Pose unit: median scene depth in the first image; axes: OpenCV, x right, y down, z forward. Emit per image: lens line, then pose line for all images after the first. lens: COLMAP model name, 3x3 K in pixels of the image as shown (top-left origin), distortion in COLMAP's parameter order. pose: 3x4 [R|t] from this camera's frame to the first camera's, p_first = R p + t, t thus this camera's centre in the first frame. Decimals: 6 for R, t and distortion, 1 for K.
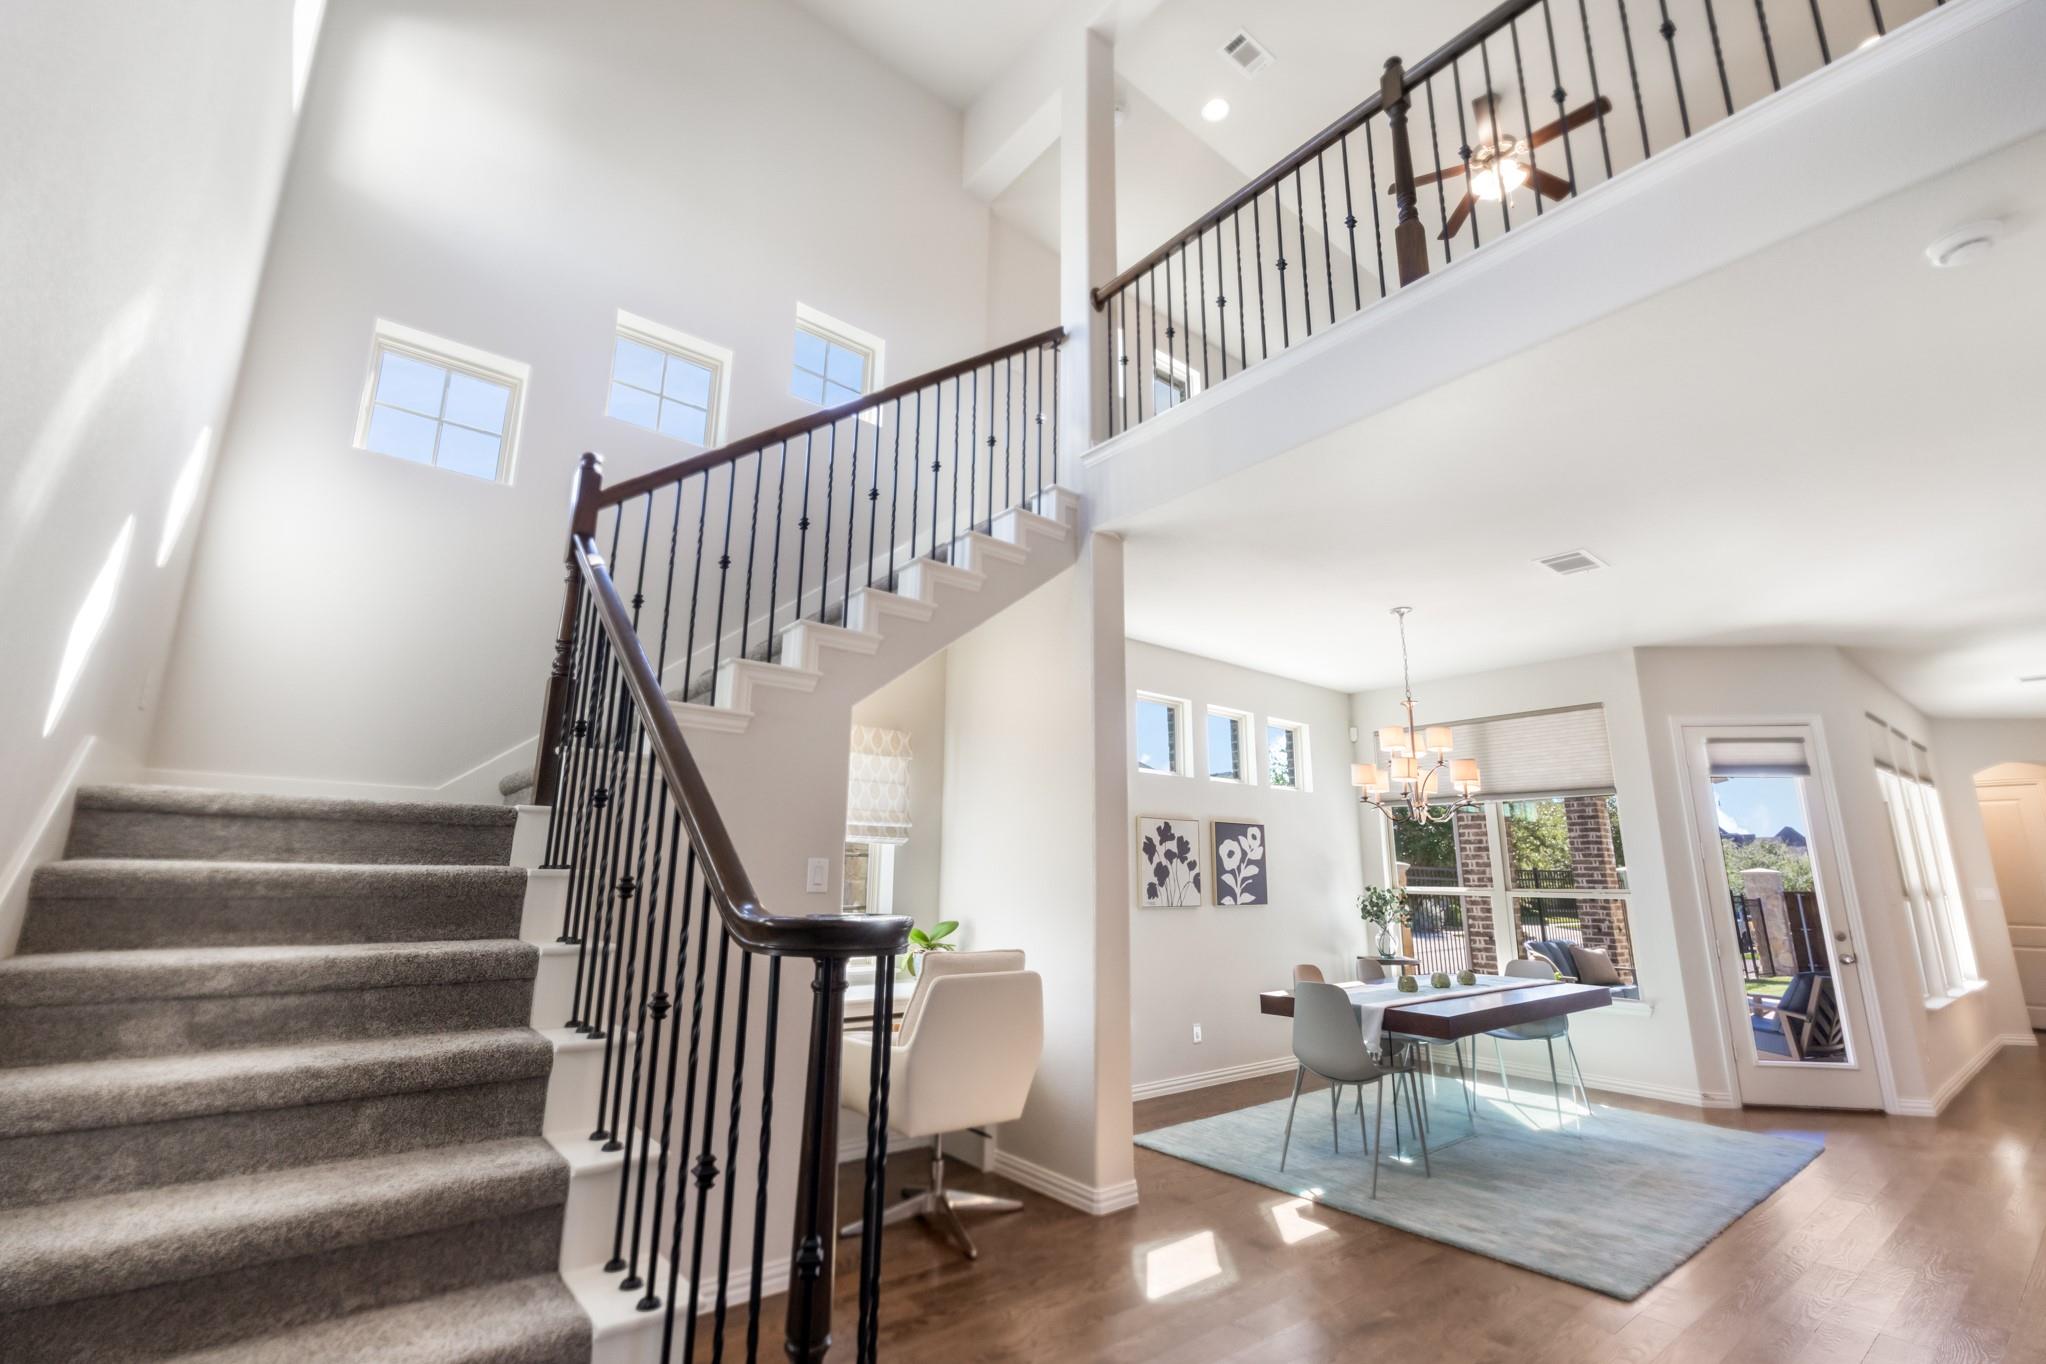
lens RADIAL K [[888.9, 0, 1021.6], [0, 888.9, 661.1], [0, 0, 1]] dist [0.000918, 0.001491]
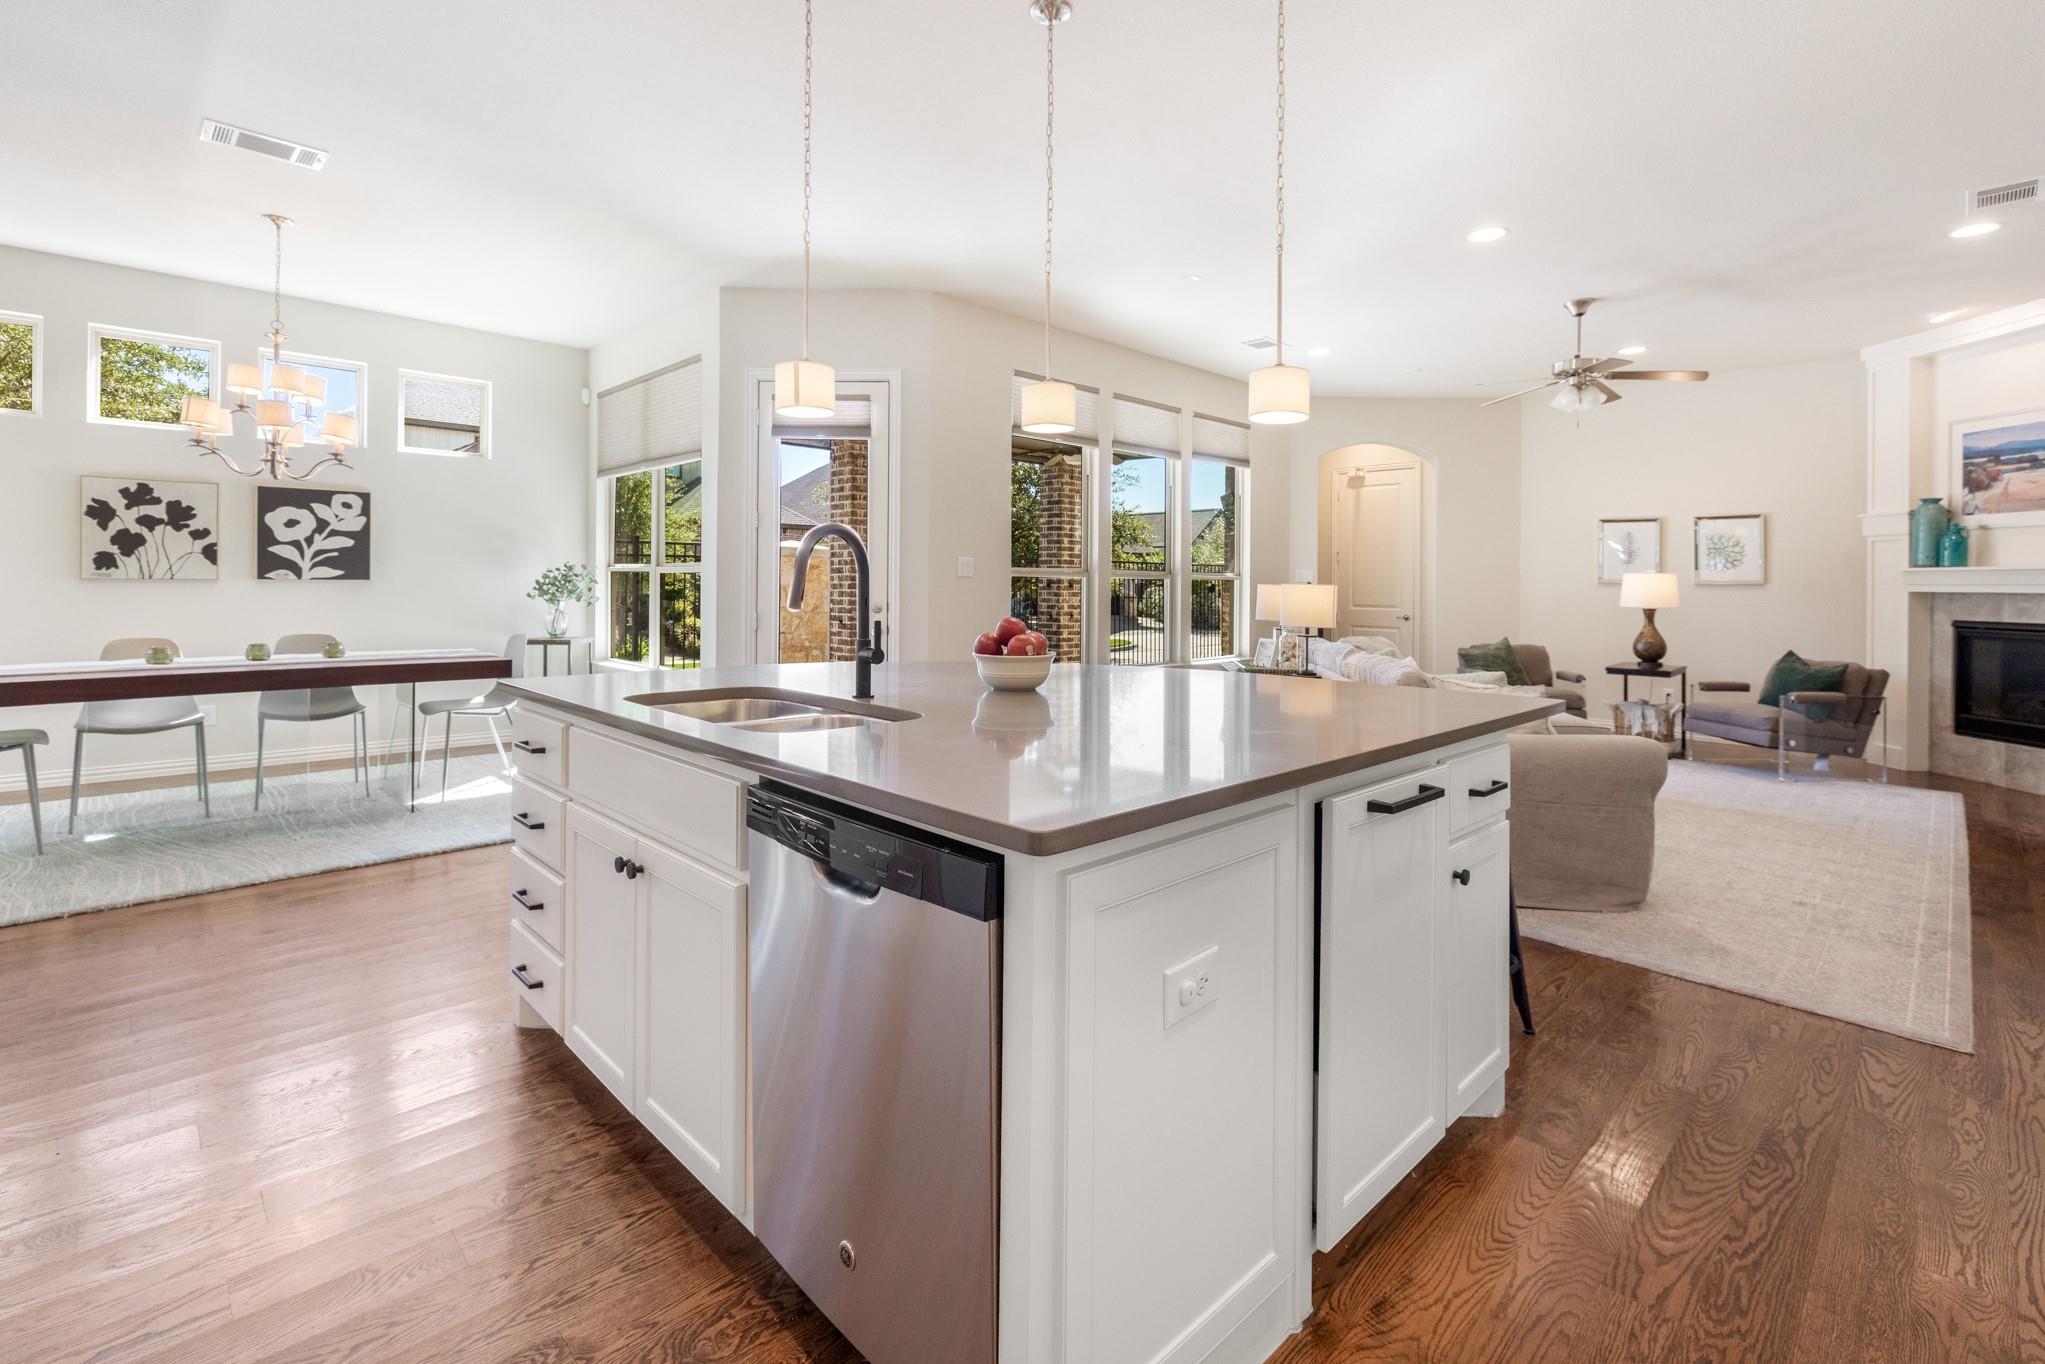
lens RADIAL K [[934.4, 0, 1017.7], [0, 934.4, 574.5], [0, 0, 1]] dist [-0.005333, 0.003520]
pose [[0.996264, 0.002076, 0.086339, 0.910926], [-0.021957, 0.972950, 0.229970, 0.041415], [-0.083526, -0.231006, 0.969360, 0.041850]]
